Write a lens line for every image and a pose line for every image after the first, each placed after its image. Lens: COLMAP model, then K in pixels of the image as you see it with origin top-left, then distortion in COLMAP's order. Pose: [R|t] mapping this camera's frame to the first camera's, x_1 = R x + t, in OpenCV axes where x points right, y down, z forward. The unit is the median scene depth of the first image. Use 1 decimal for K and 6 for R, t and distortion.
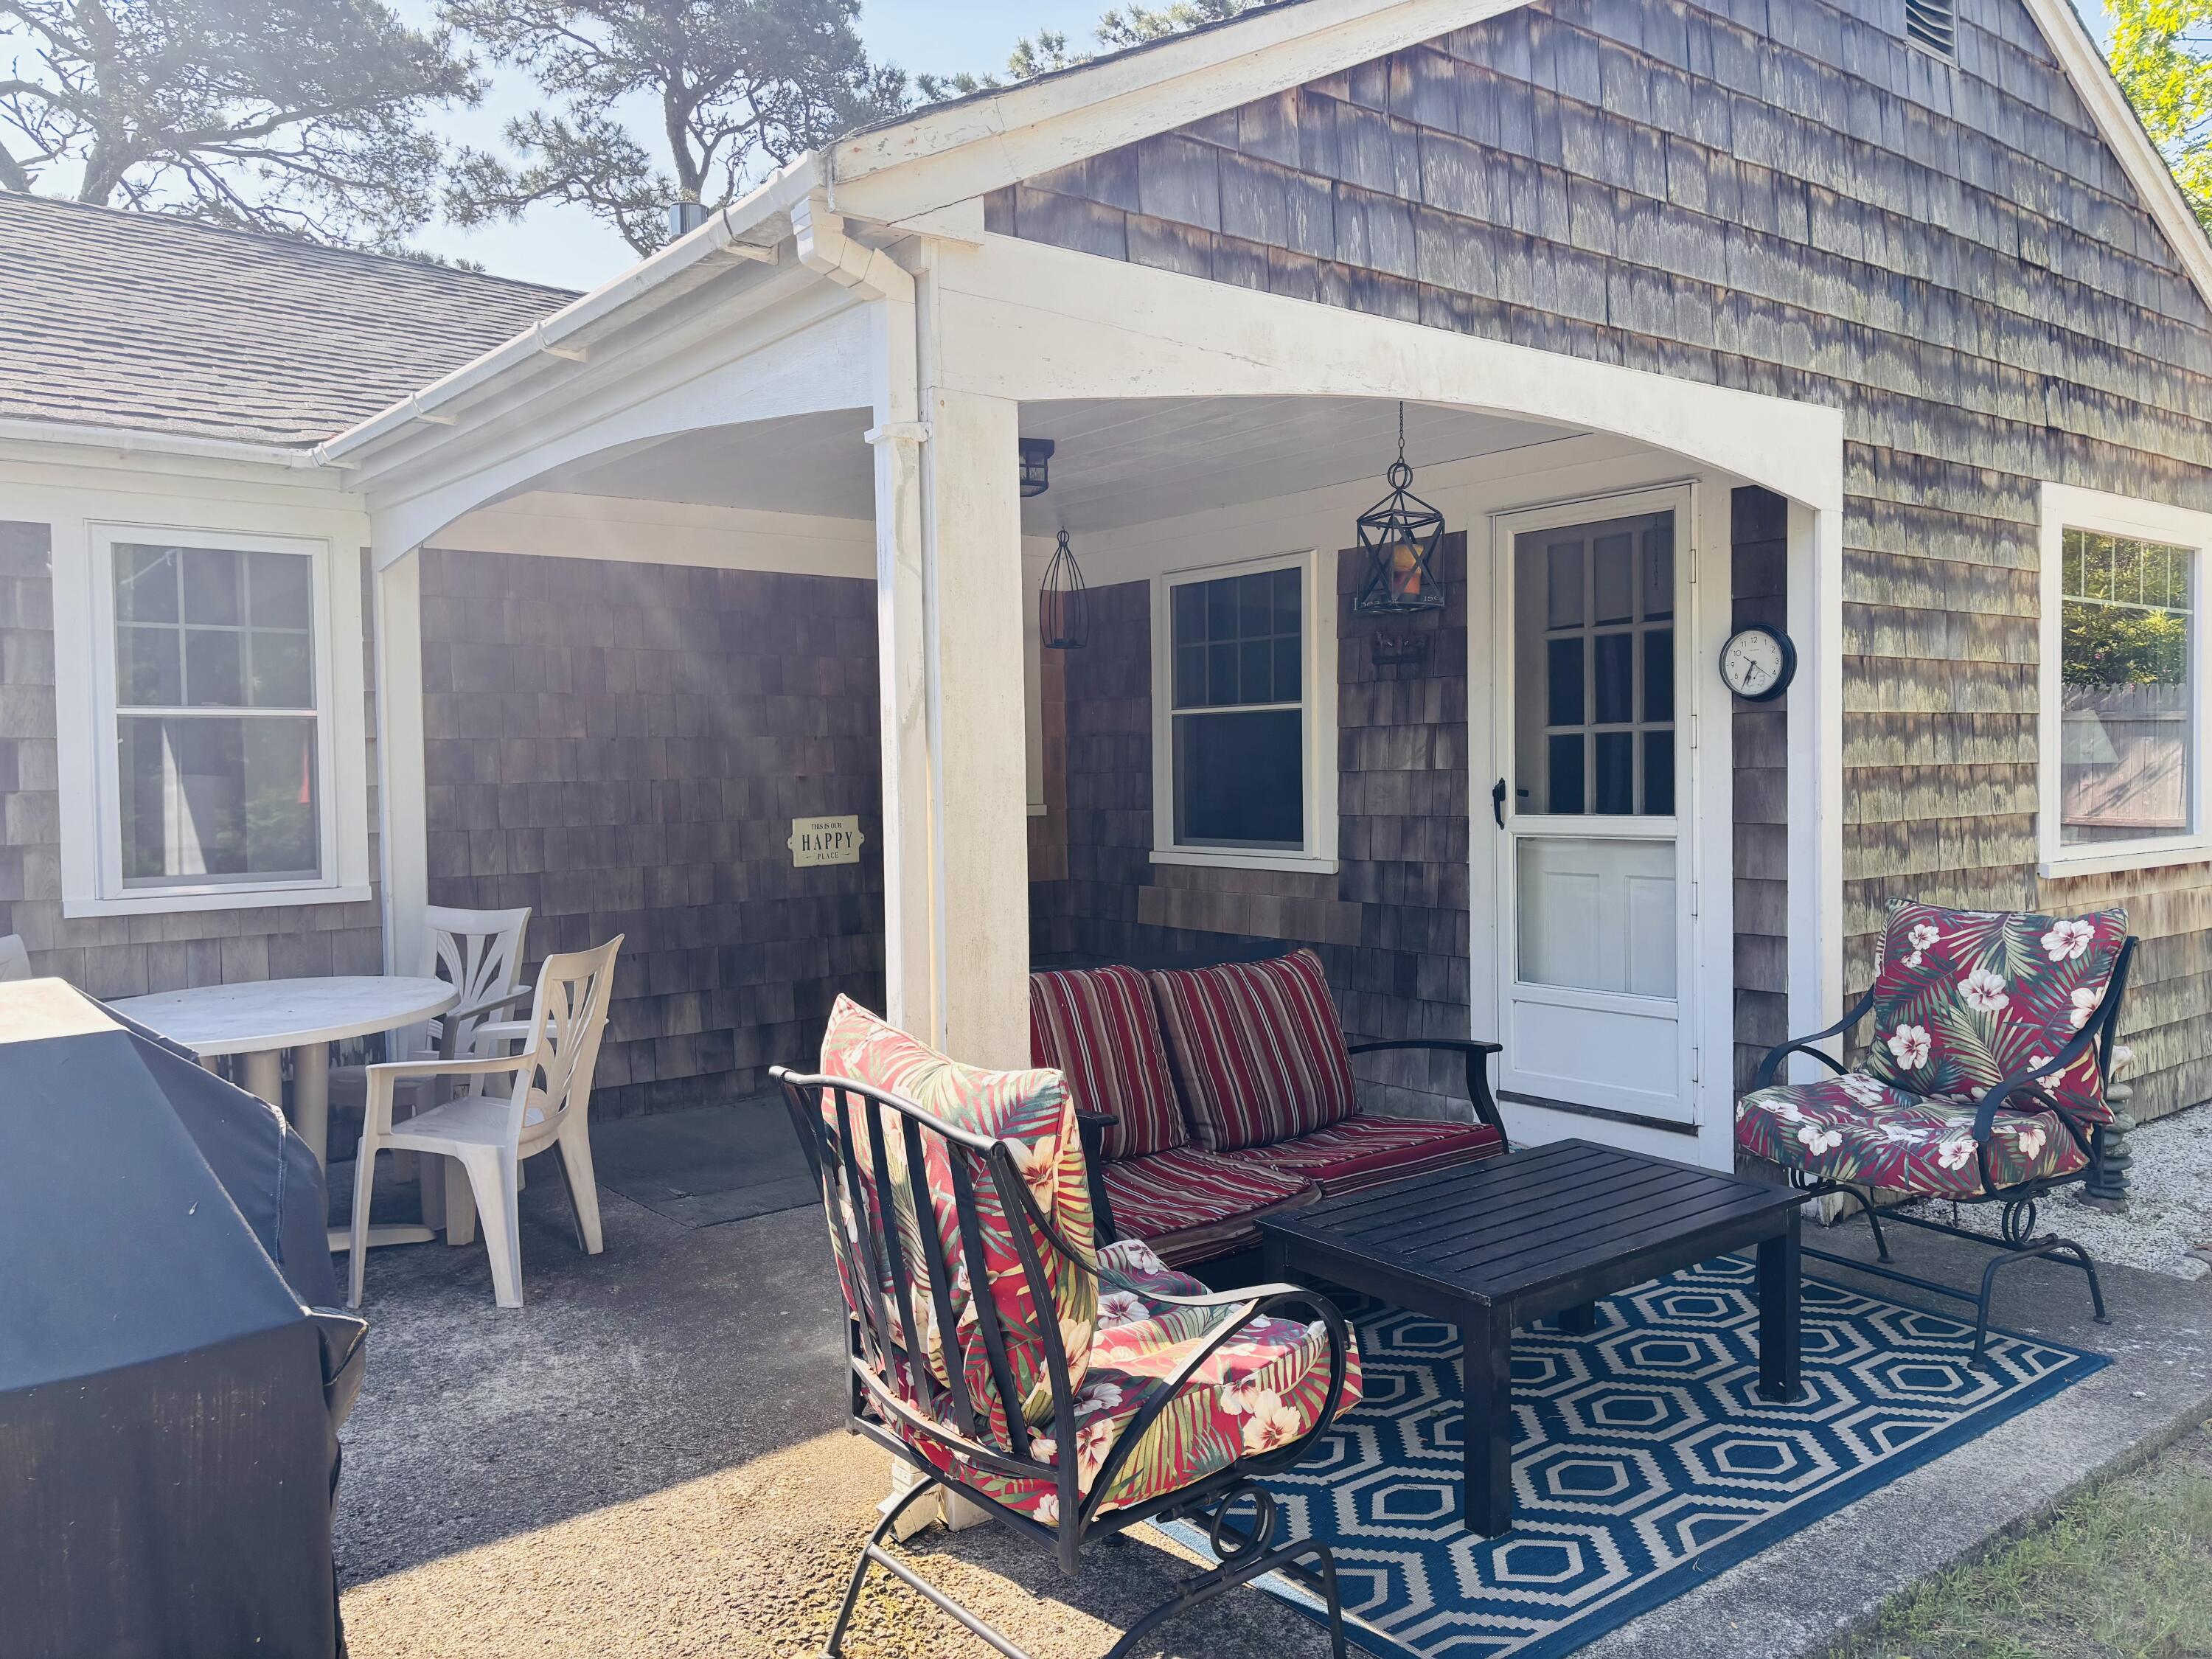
lens RADIAL K [[1662.6, 0, 1111.1], [0, 1662.6, 834.7], [0, 0, 1]] dist [0.047771, -0.049100]
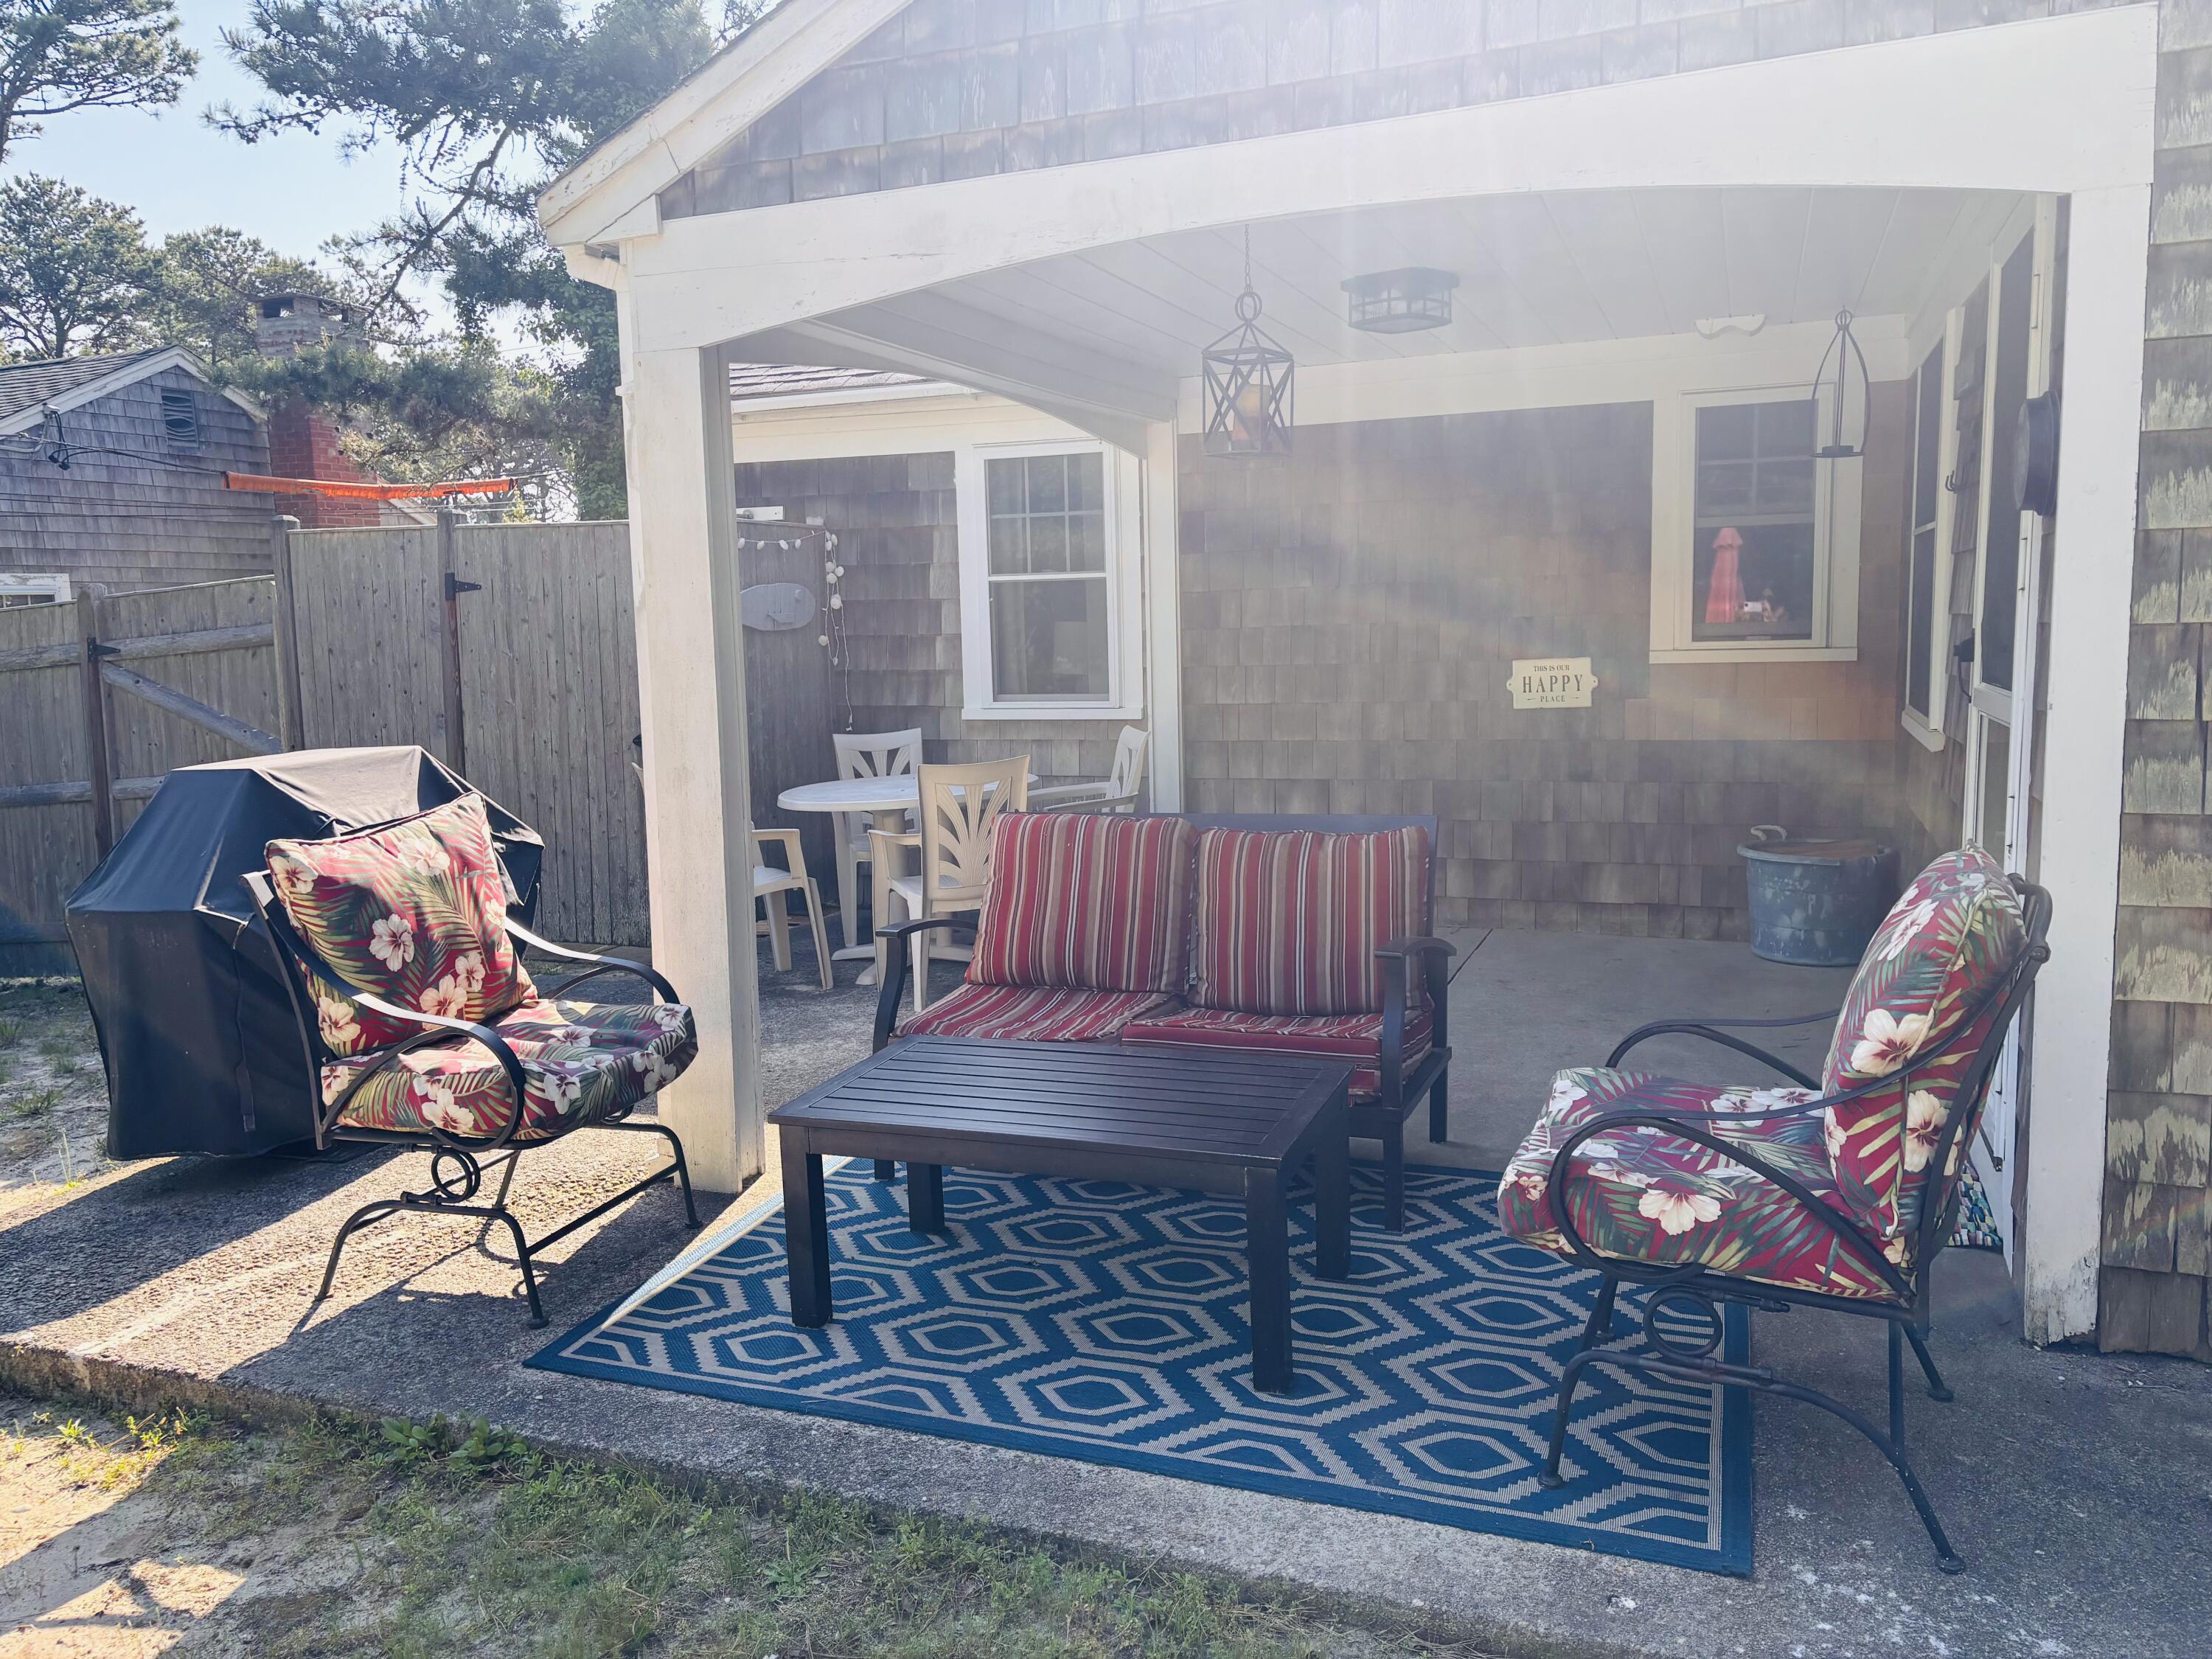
lens RADIAL K [[1685.7, 0, 1112.9], [0, 1685.7, 816.6], [0, 0, 1]] dist [0.055657, -0.053415]
pose [[0.512257, 0.101071, -0.852864, 1.037999], [-0.016538, 0.994028, 0.107866, -0.040573], [0.858673, -0.041150, 0.510869, 0.495169]]
